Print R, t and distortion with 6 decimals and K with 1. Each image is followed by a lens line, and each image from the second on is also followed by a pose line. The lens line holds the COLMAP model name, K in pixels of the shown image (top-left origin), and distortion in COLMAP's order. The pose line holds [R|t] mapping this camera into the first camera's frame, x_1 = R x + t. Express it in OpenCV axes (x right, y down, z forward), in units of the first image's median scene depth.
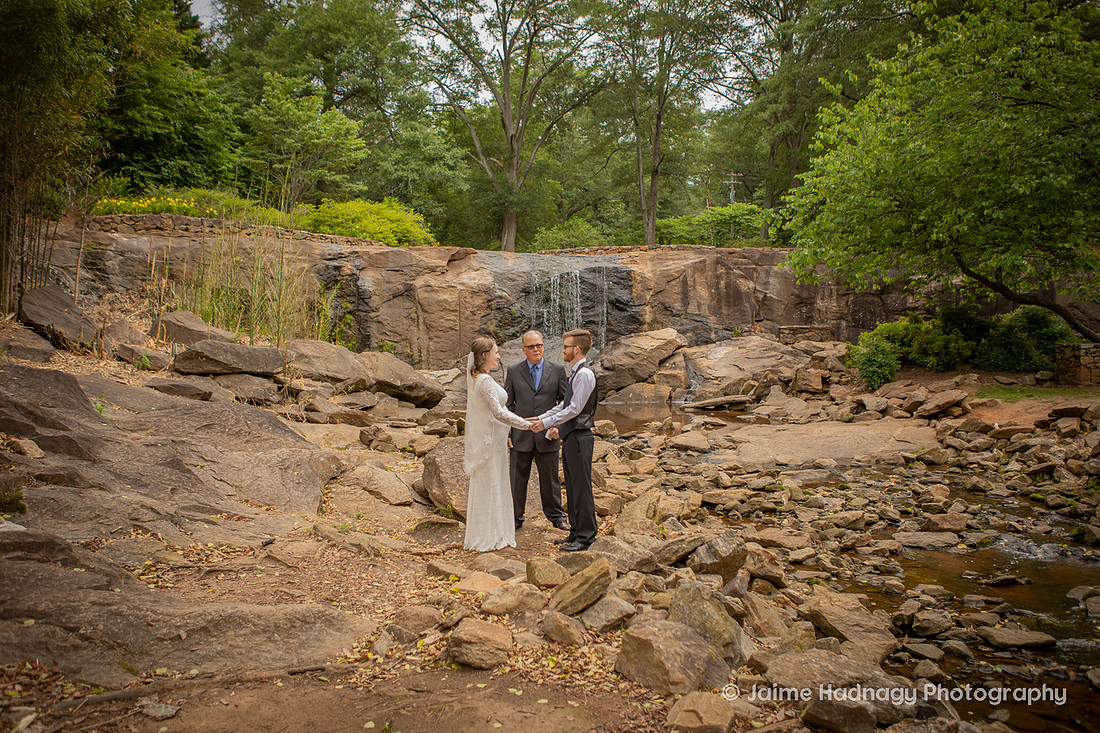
lens RADIAL K [[831.0, 0, 559.7], [0, 831.0, 357.6], [0, 0, 1]] dist [-0.095574, 0.041418]
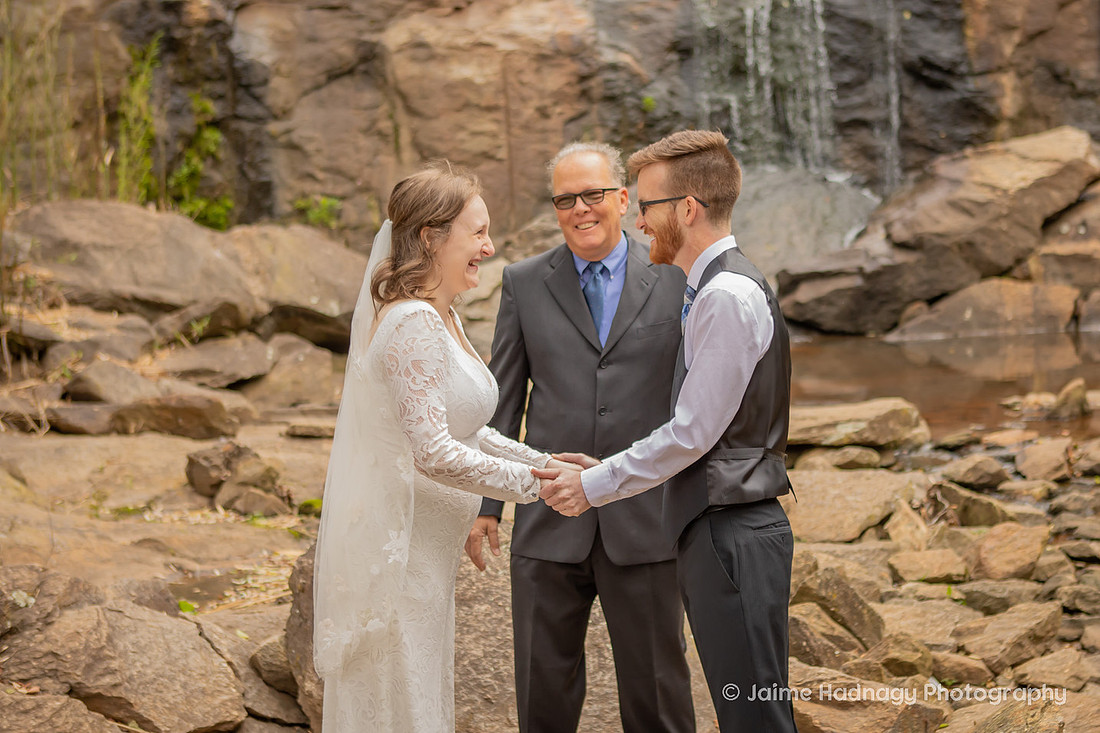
lens RADIAL K [[1966.3, 0, 665.6], [0, 1966.3, 371.5], [0, 0, 1]] dist [0.009078, 0.000000]
pose [[0.996803, -0.035001, -0.071829, 0.012787], [0.040400, 0.996354, 0.075147, -0.001065], [0.068937, -0.077808, 0.994582, 0.109411]]
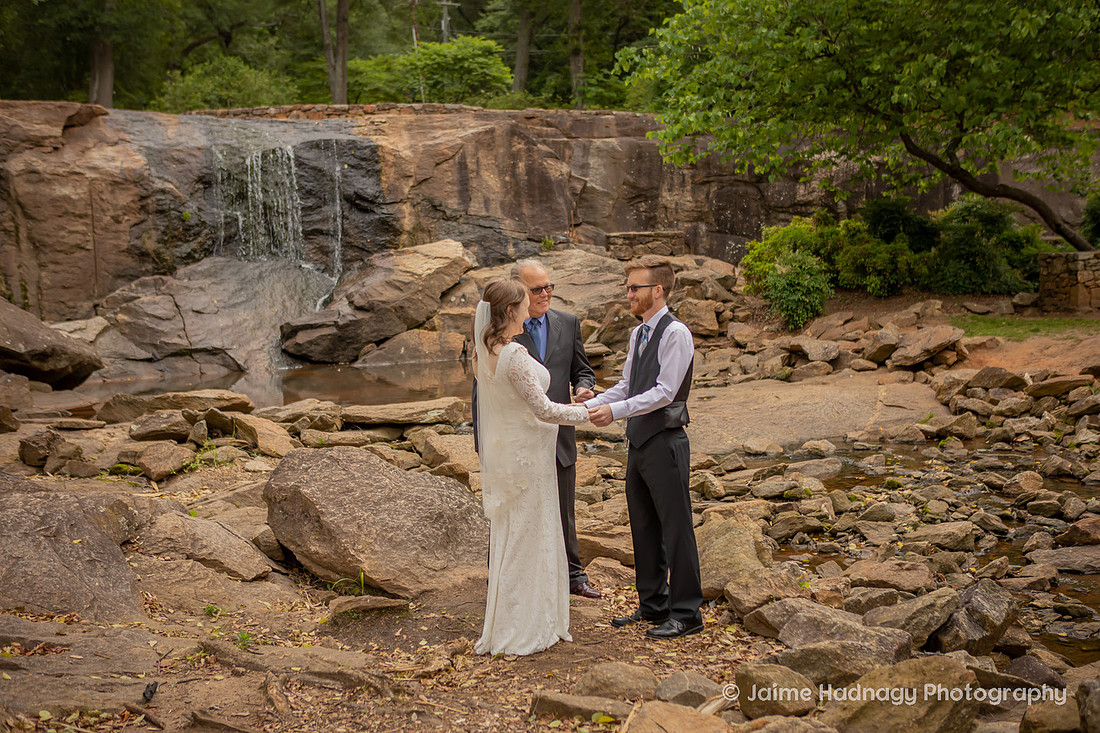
lens RADIAL K [[1304.4, 0, 572.7], [0, 1304.4, 356.4], [0, 0, 1]] dist [-0.020853, 0.000000]
pose [[0.950408, -0.044159, 0.307856, -0.091329], [0.026565, 0.997777, 0.061113, -0.005957], [-0.309871, -0.049904, 0.949468, 0.044444]]
